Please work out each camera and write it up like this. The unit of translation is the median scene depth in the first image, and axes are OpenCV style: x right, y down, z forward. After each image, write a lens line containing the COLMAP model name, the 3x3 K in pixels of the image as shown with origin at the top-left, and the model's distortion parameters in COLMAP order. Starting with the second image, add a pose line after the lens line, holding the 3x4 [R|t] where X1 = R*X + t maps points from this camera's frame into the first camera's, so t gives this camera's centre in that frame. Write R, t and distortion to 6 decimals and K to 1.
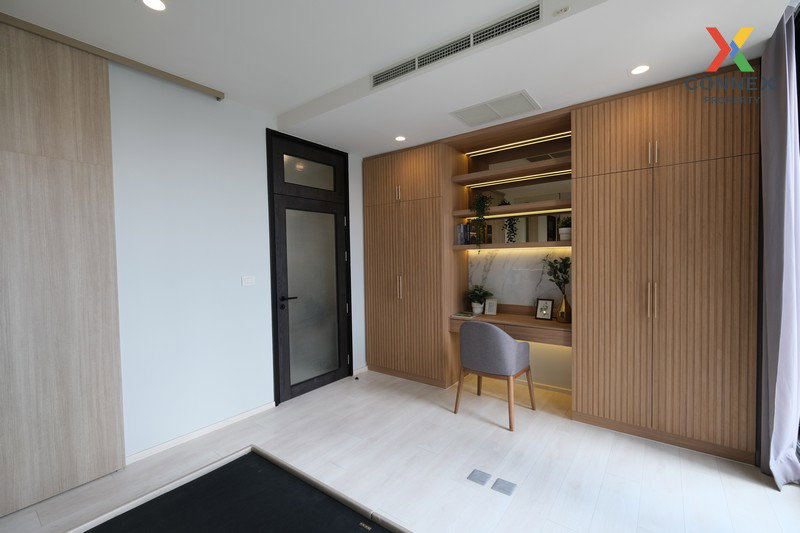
lens RADIAL K [[338.9, 0, 400.0], [0, 338.9, 266.5], [0, 0, 1]] dist [-0.000587, -0.000070]
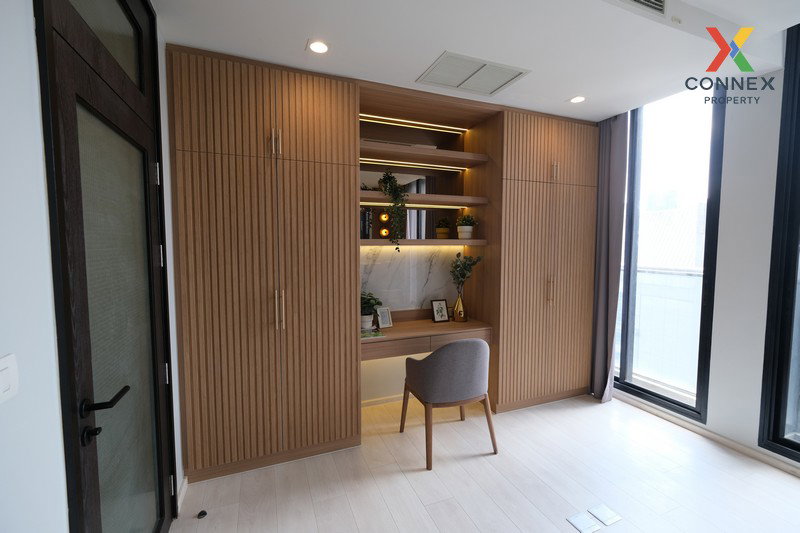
lens RADIAL K [[347.7, 0, 401.9], [0, 347.7, 262.9], [0, 0, 1]] dist [-0.001631, -0.000232]
pose [[0.520247, -0.030962, 0.853455, -0.442009], [0.020503, 0.999507, 0.023762, -0.030927], [-0.853770, 0.005136, 0.520625, 0.582235]]
